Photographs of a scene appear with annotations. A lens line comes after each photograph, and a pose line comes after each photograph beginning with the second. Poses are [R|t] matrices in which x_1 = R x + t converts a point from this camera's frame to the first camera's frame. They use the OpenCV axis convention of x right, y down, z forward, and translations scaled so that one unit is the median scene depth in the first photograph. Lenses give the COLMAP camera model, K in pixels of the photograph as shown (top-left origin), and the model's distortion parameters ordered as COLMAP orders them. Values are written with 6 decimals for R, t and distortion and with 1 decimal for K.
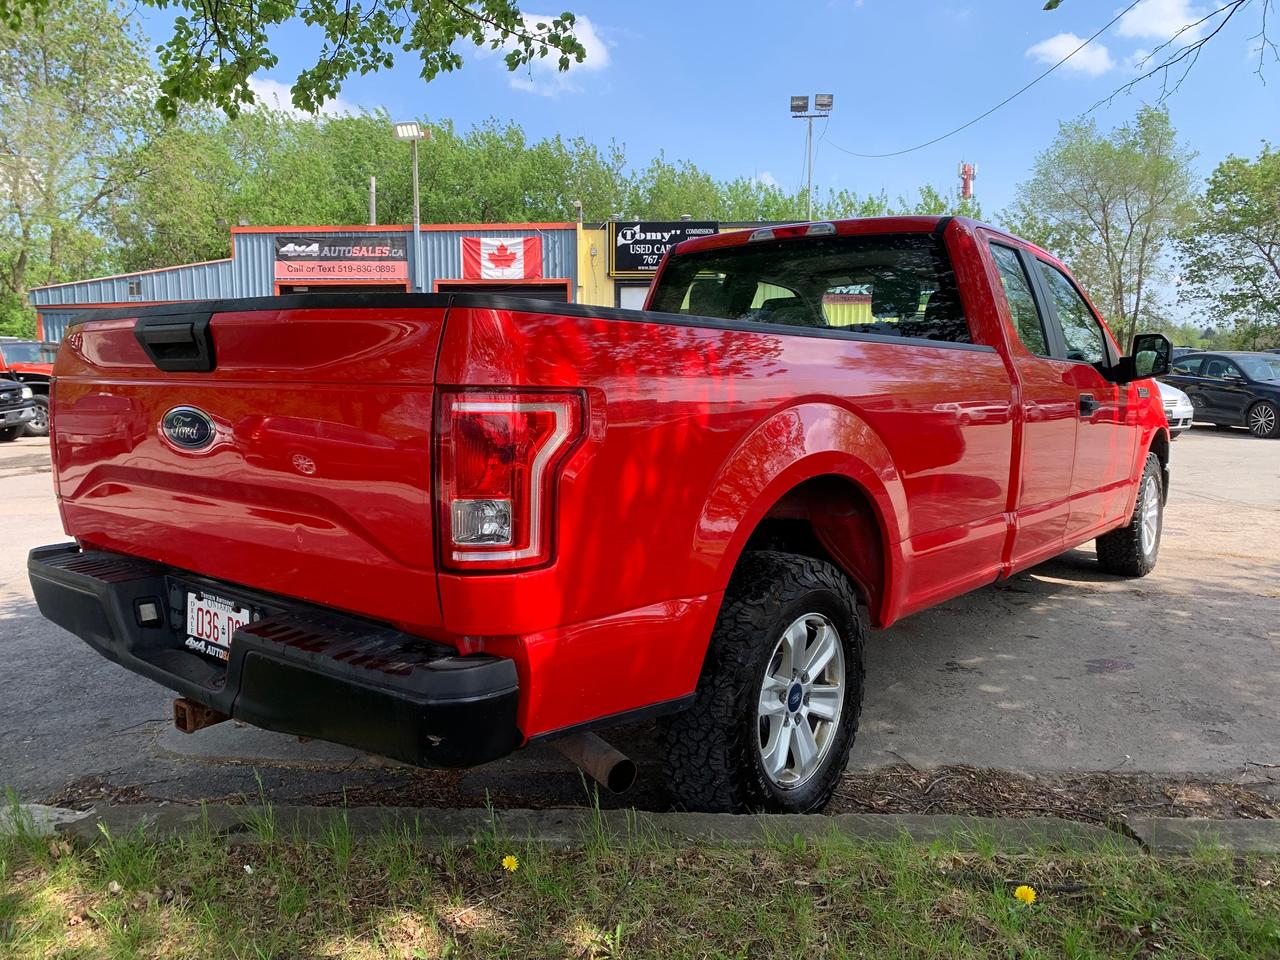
lens RADIAL K [[1003.3, 0, 641.4], [0, 1003.3, 474.6], [0, 0, 1]] dist [0.019169, -0.015204]
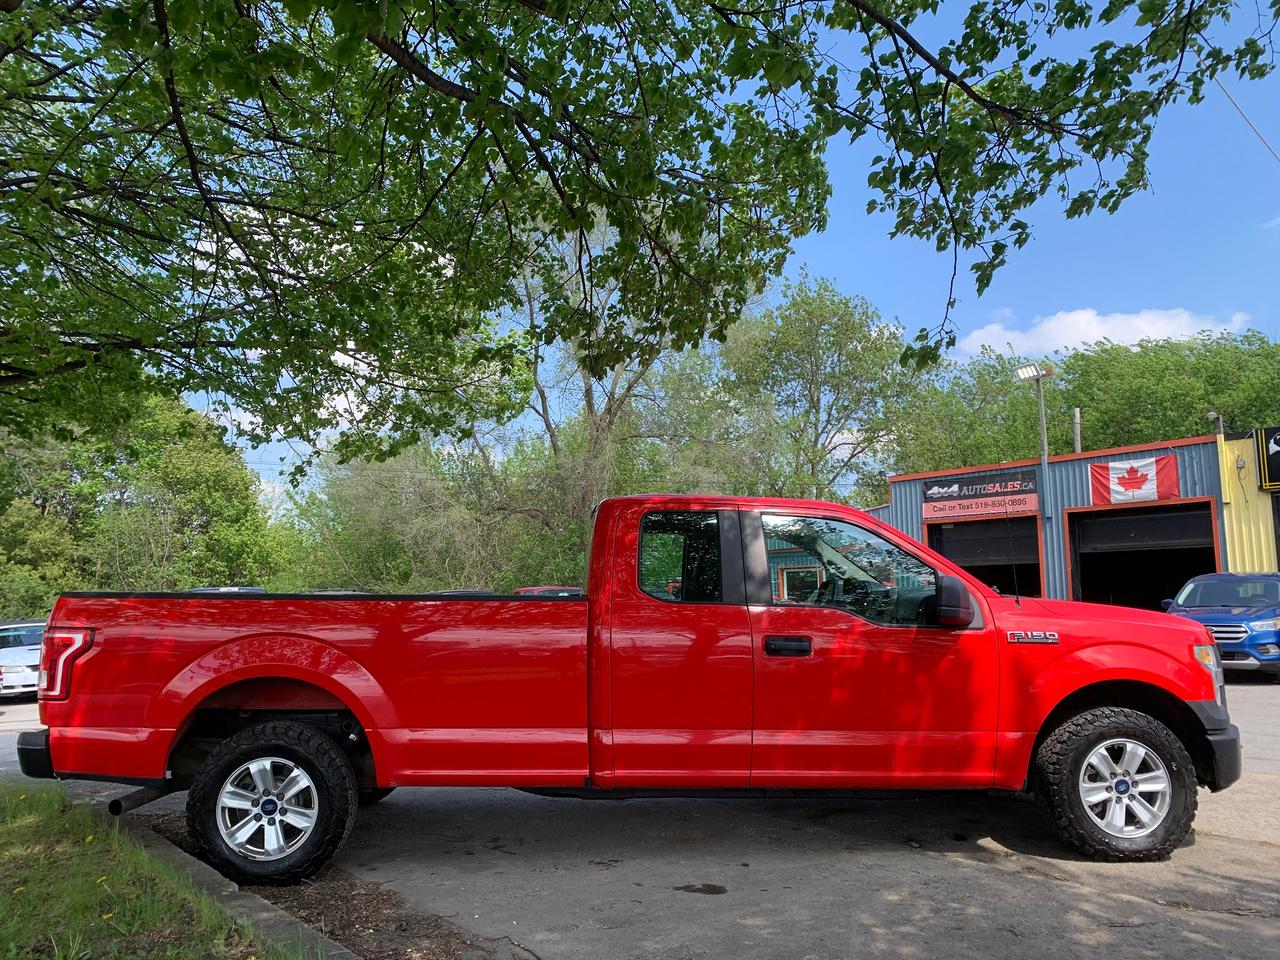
lens RADIAL K [[1003.3, 0, 641.4], [0, 1003.3, 474.6], [0, 0, 1]] dist [0.019169, -0.015204]
pose [[0.680258, -0.101608, -0.725895, 0.238623], [-0.062375, 0.978728, -0.195452, -0.005136], [0.730314, 0.178236, 0.659450, 0.027064]]
